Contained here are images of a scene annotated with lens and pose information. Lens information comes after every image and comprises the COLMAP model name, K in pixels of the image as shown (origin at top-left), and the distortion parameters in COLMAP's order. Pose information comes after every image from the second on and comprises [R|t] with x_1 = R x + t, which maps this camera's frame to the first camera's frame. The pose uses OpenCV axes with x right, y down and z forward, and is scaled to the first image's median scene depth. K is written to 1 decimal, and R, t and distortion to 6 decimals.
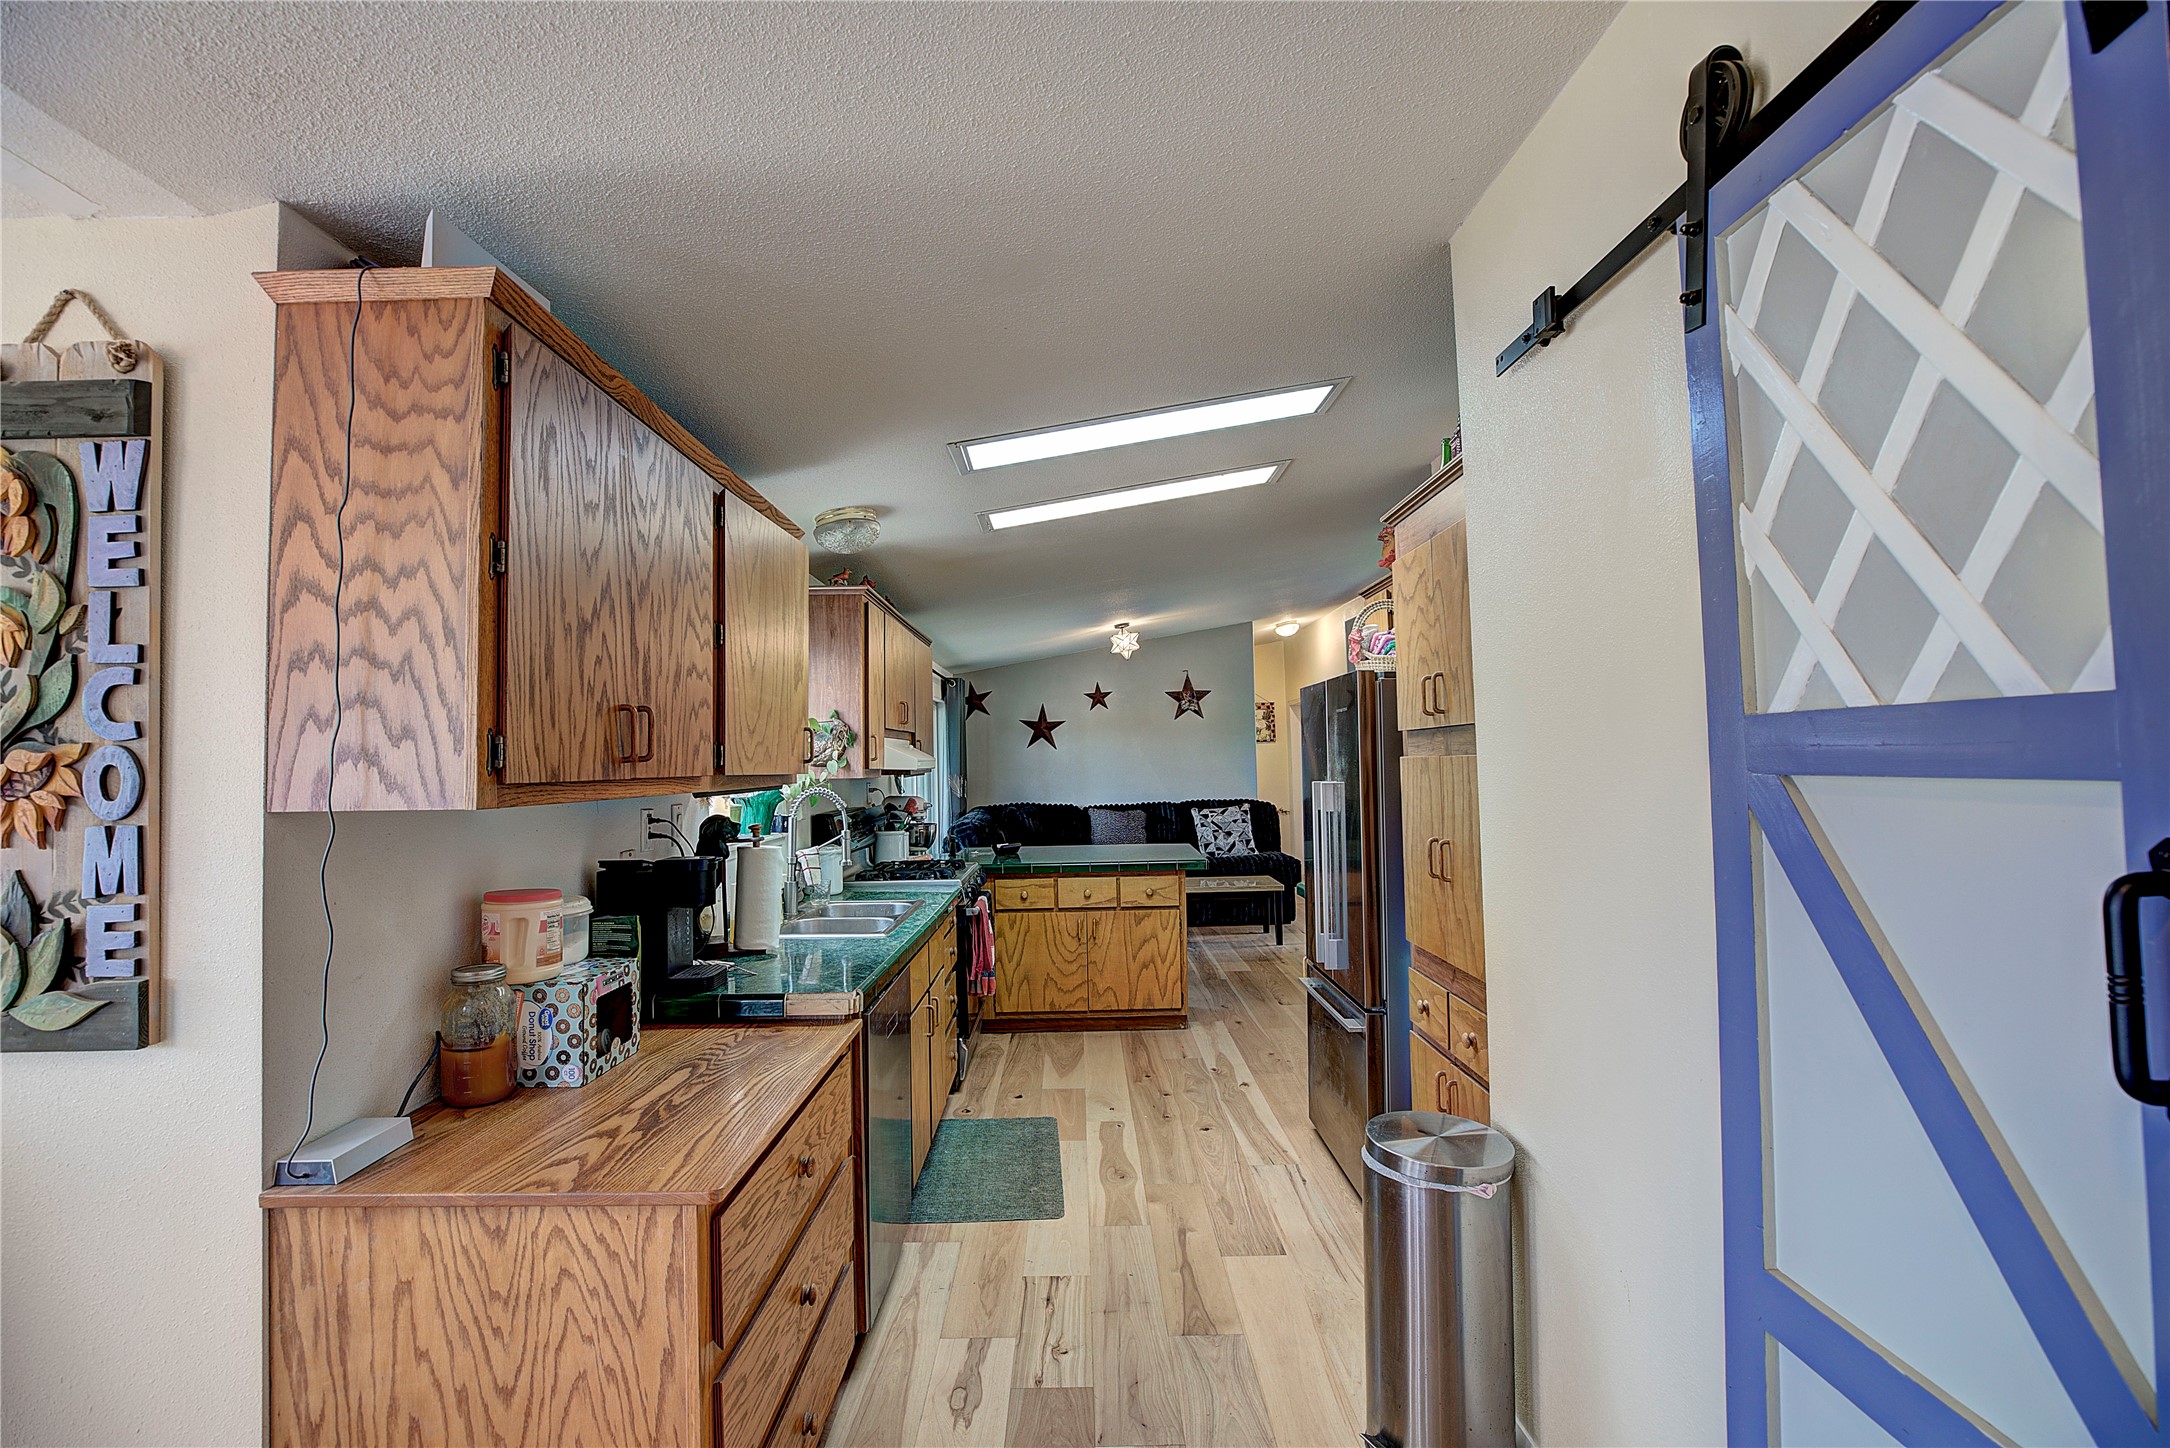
lens RADIAL K [[985.6, 0, 1078.8], [0, 985.6, 720.3], [0, 0, 1]] dist [-0.045724, 0.013533]
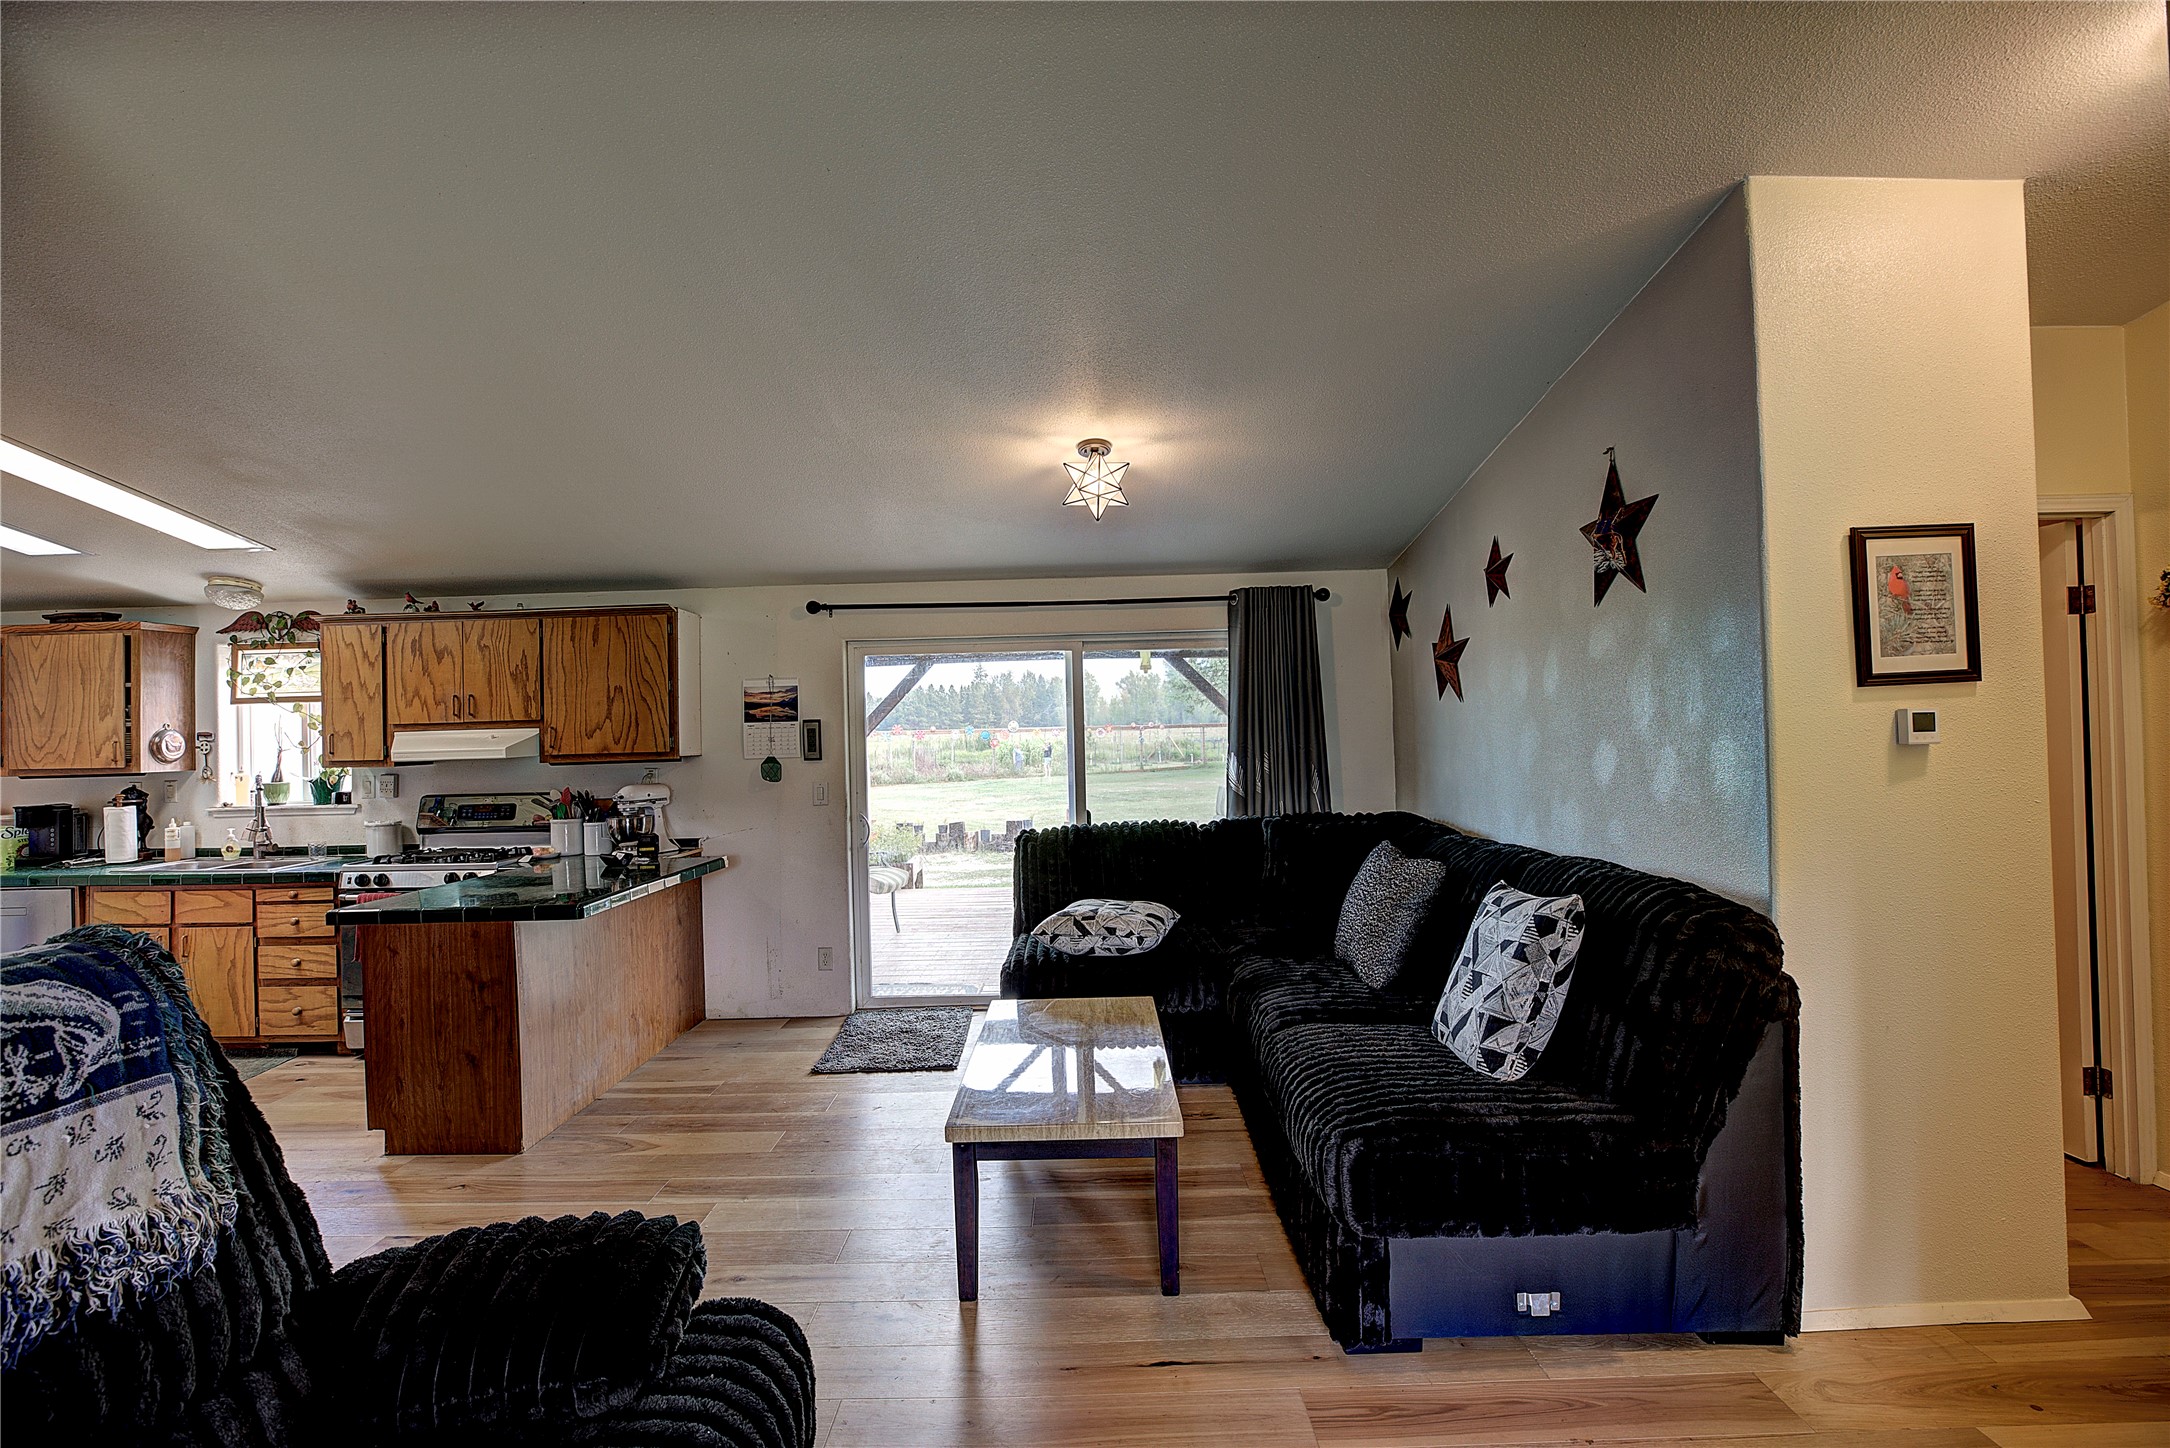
lens RADIAL K [[985.6, 0, 1078.8], [0, 985.6, 720.3], [0, 0, 1]] dist [-0.045724, 0.013533]
pose [[-0.006154, 0.005208, -0.999968, 3.020306], [0.066732, 0.997759, 0.004786, 0.163998], [0.997752, -0.066700, -0.006488, 5.893907]]
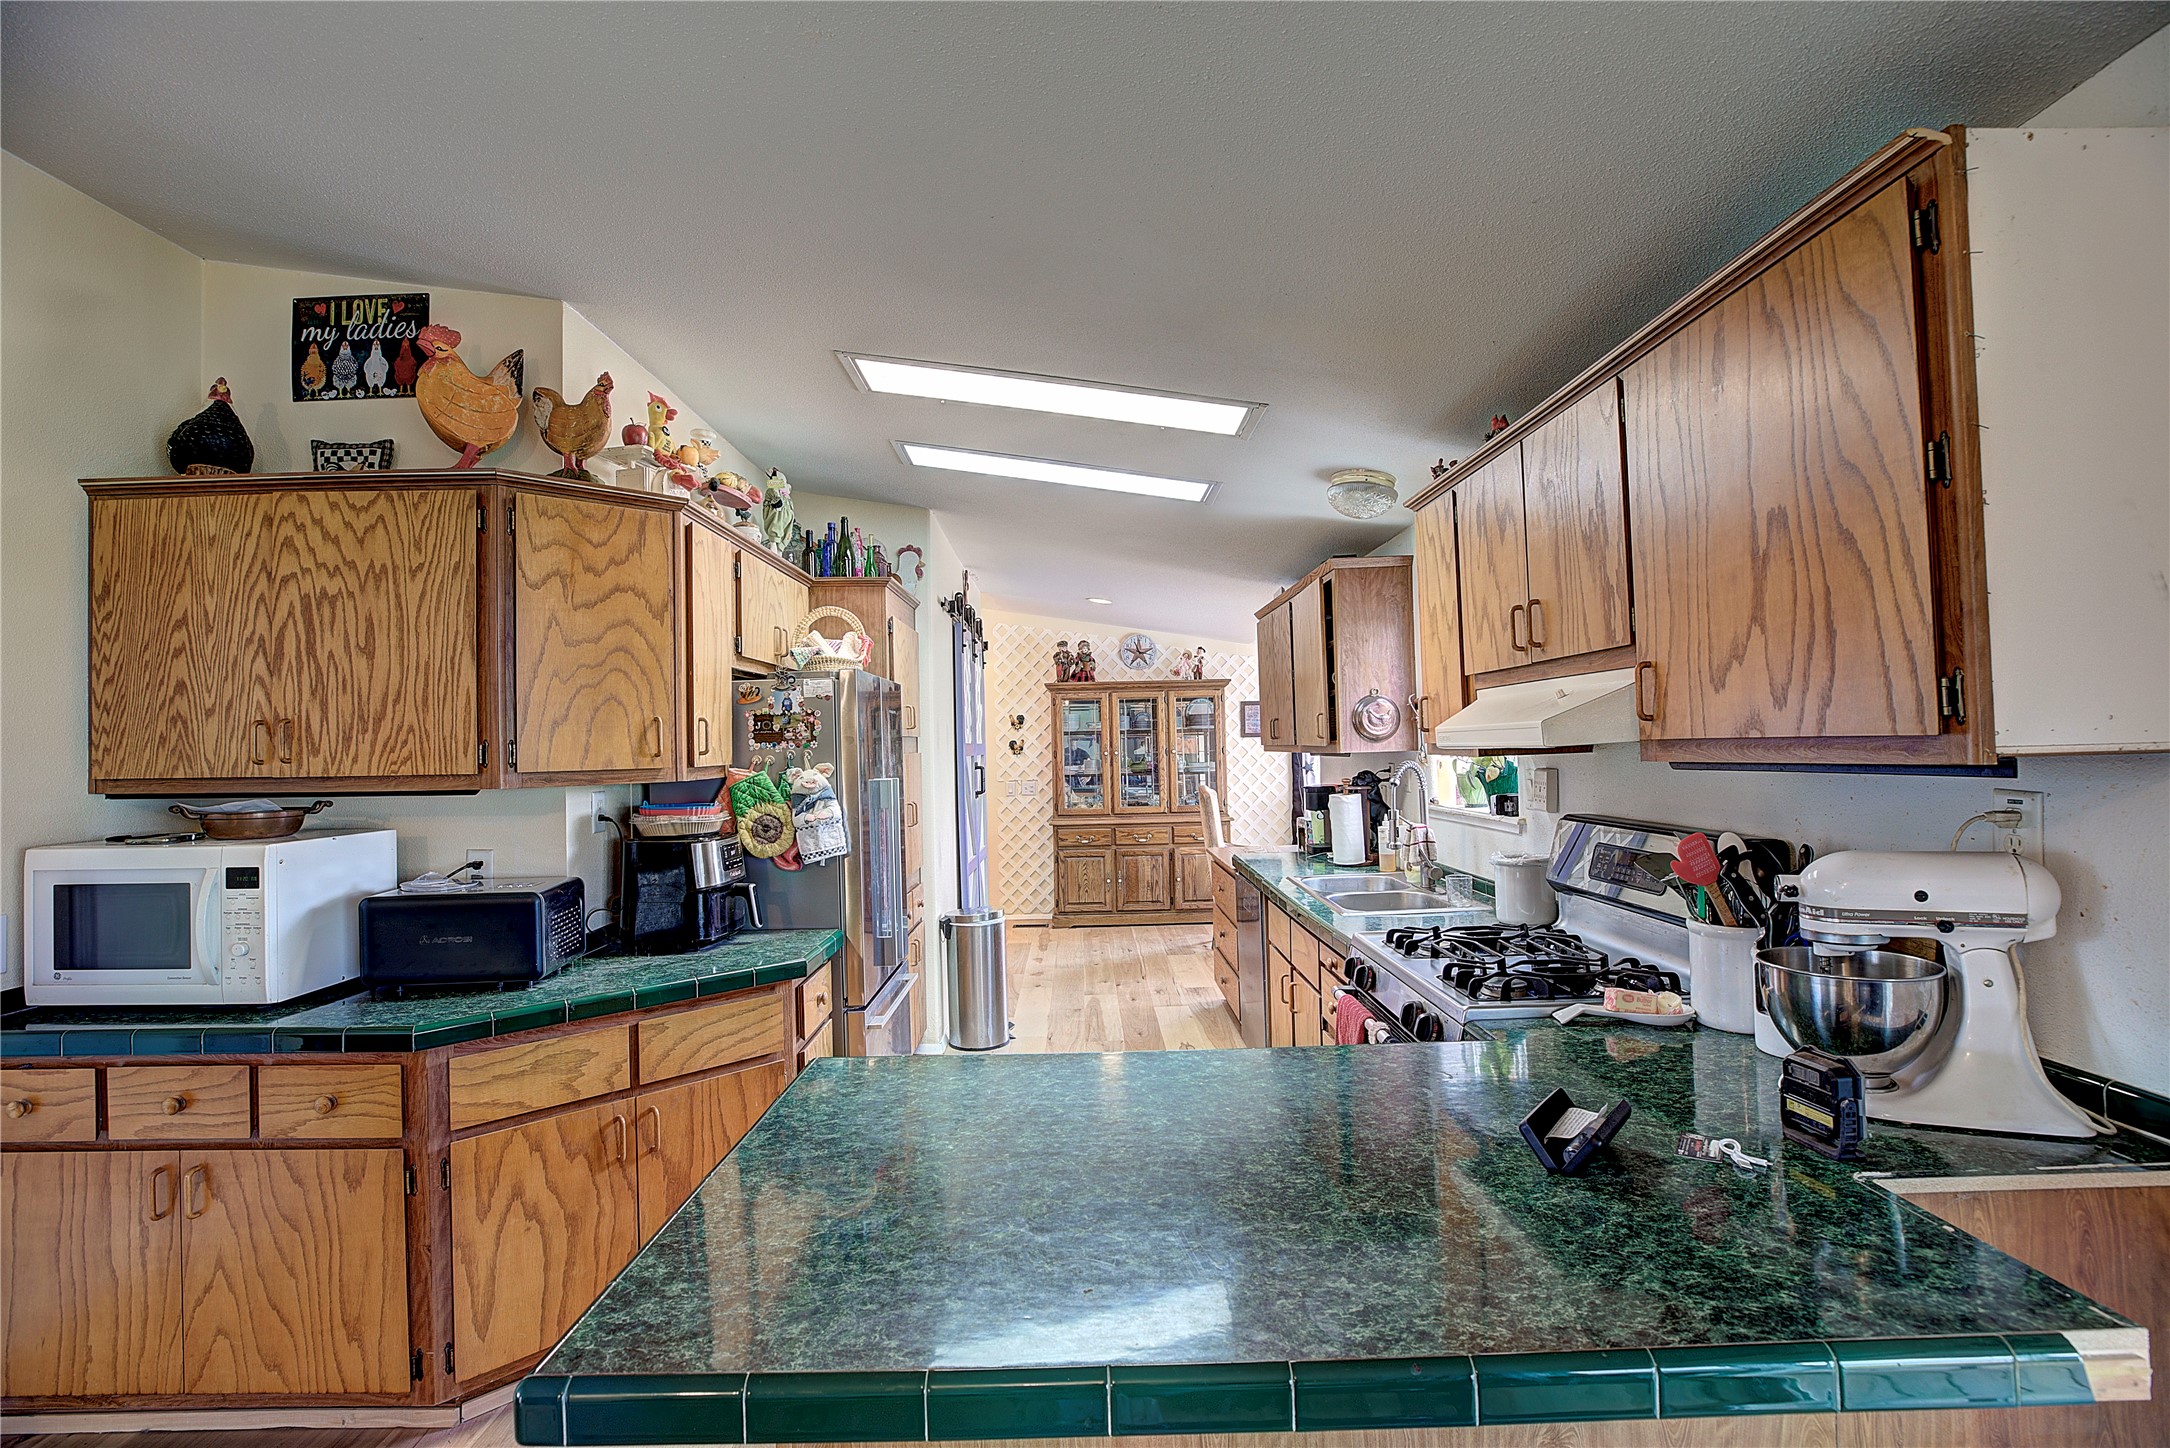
lens RADIAL K [[985.6, 0, 1078.8], [0, 985.6, 720.3], [0, 0, 1]] dist [-0.045724, 0.013533]
pose [[-0.998815, 0.048631, -0.002096, 0.142518], [0.048662, 0.996572, -0.066899, 0.203019], [-0.001164, -0.066921, -0.997758, 5.195518]]
